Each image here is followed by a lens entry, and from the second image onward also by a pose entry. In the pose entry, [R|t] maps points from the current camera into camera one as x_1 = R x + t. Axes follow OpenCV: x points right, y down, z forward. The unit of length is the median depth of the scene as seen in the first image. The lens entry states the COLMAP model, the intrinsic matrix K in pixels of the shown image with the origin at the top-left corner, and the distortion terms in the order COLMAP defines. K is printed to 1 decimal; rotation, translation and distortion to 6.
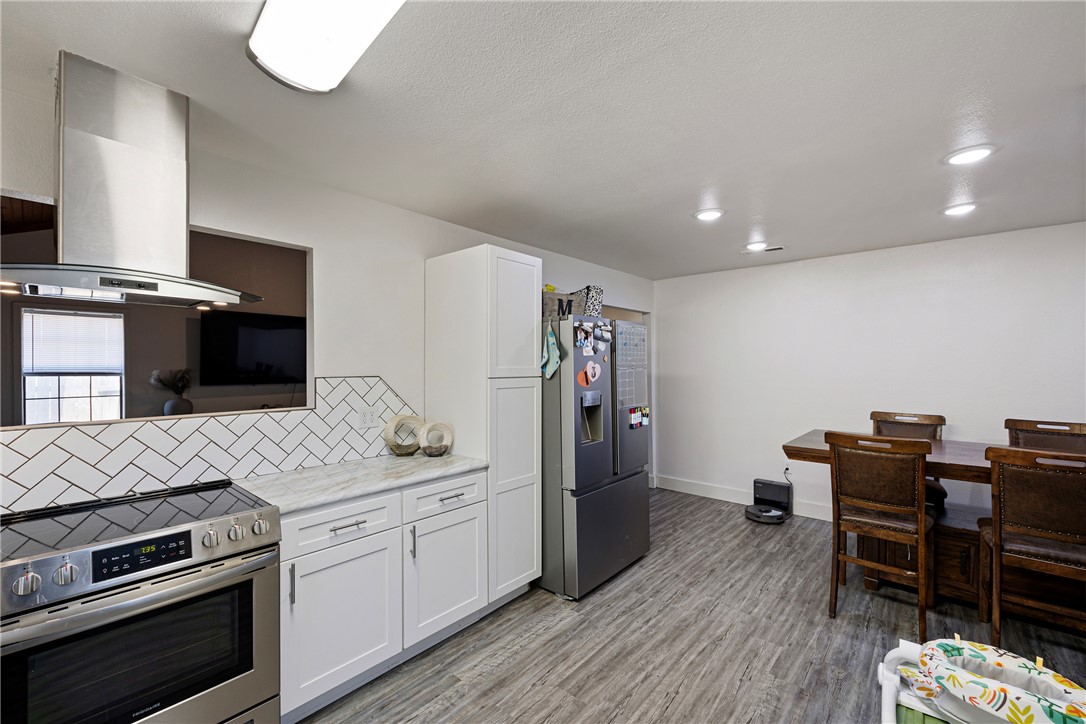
lens RADIAL K [[436.4, 0, 553.3], [0, 436.4, 362.8], [0, 0, 1]] dist [-0.007107, 0.000937]
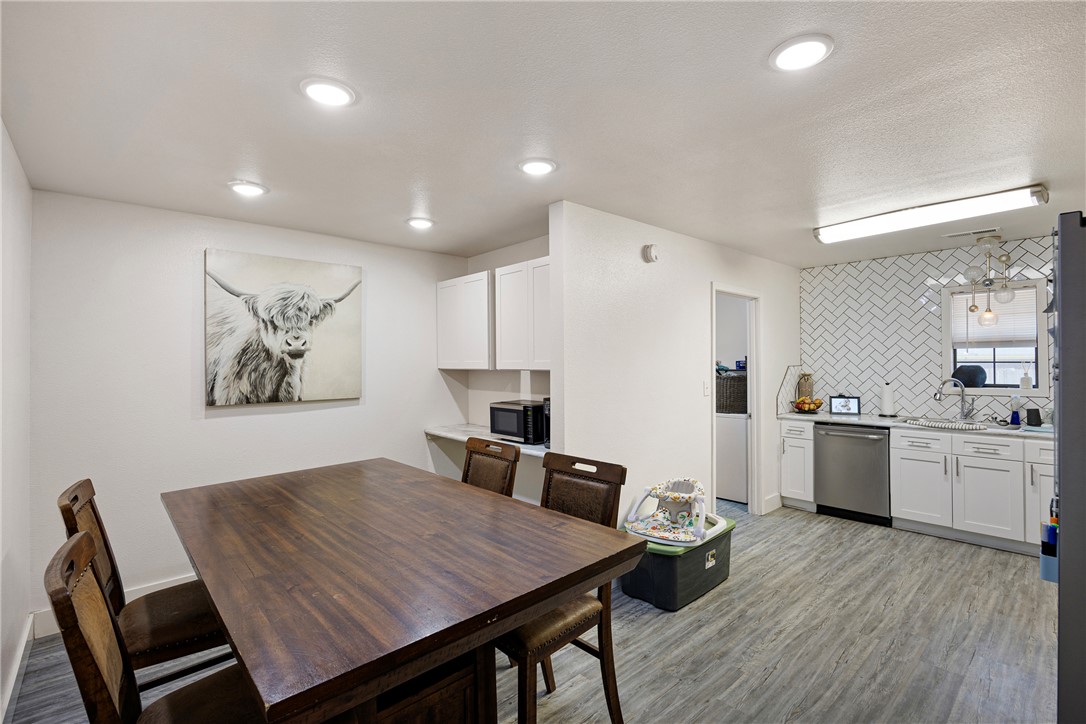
lens RADIAL K [[498.5, 0, 544.3], [0, 498.5, 358.3], [0, 0, 1]] dist [-0.011632, 0.001068]
pose [[-0.992647, 0.015941, 0.119988, 0.676783], [0.014641, 0.999824, -0.011714, -0.004563], [-0.120153, -0.009871, -0.992706, 1.842579]]
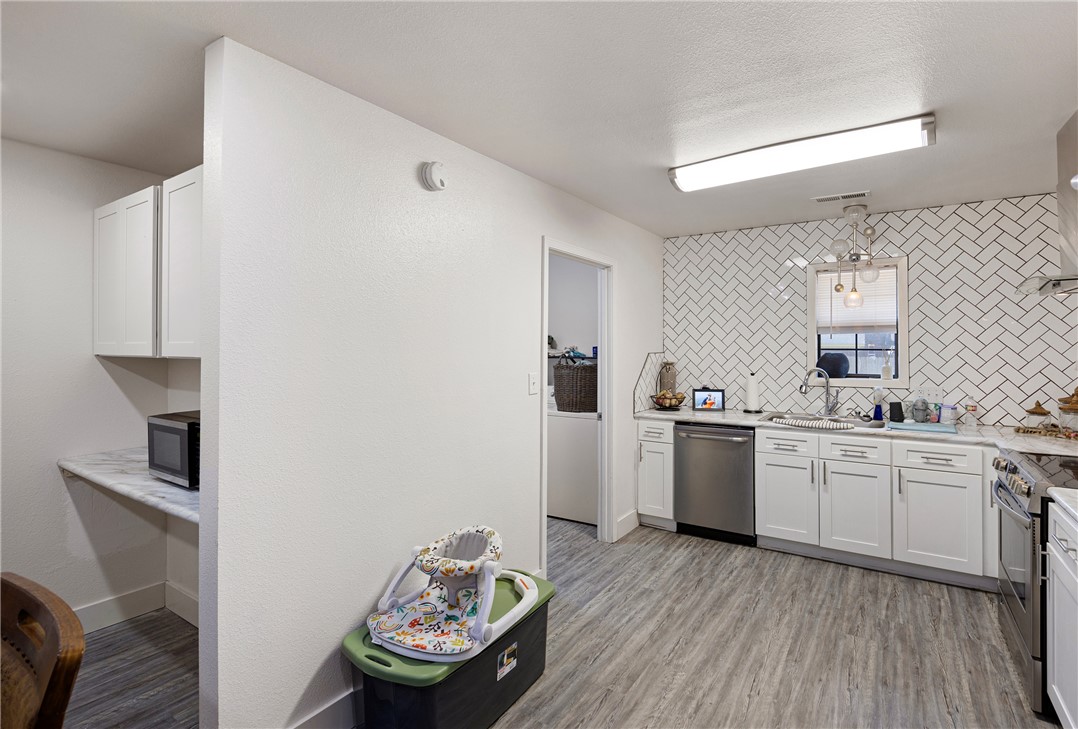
lens RADIAL K [[507.3, 0, 588.9], [0, 507.3, 341.7], [0, 0, 1]] dist [-0.006741, -0.000572]
pose [[-0.984599, 0.006263, -0.174718, 0.421417], [0.008750, 0.999871, -0.013470, 0.000996], [0.174611, -0.014791, -0.984526, 1.345884]]
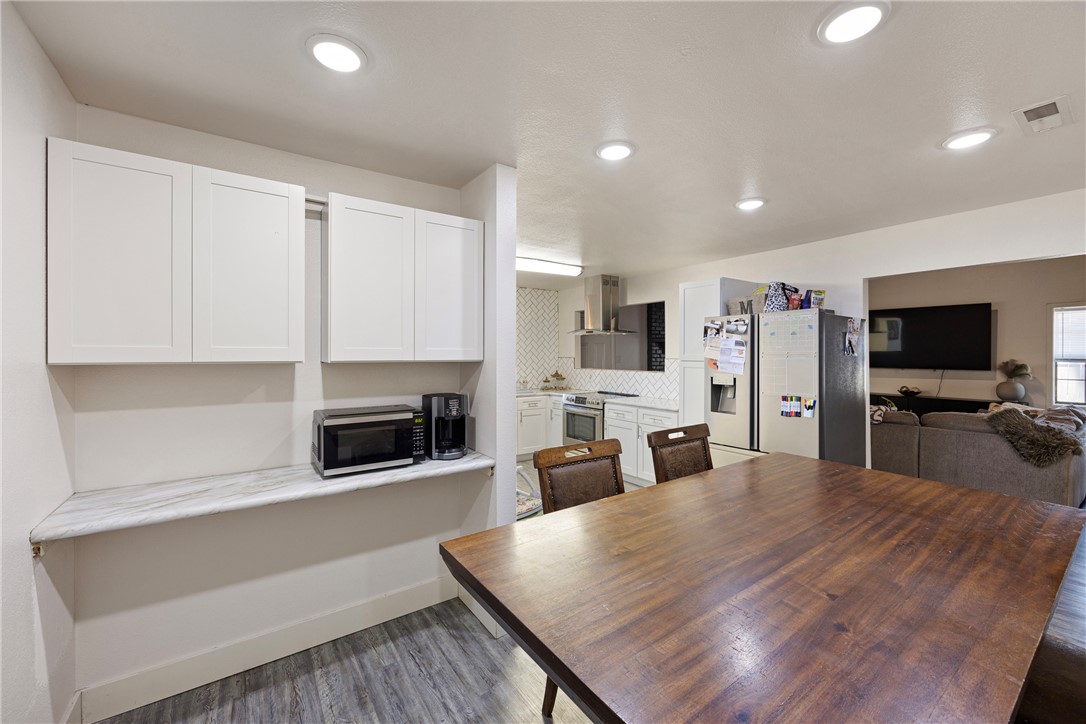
lens RADIAL K [[436.4, 0, 556.4], [0, 436.4, 355.0], [0, 0, 1]] dist [-0.007107, 0.000937]
pose [[-0.216741, 0.007021, -0.976204, 1.683418], [0.007419, 0.999957, 0.005545, -0.001284], [0.976201, -0.006040, -0.216784, 0.914206]]
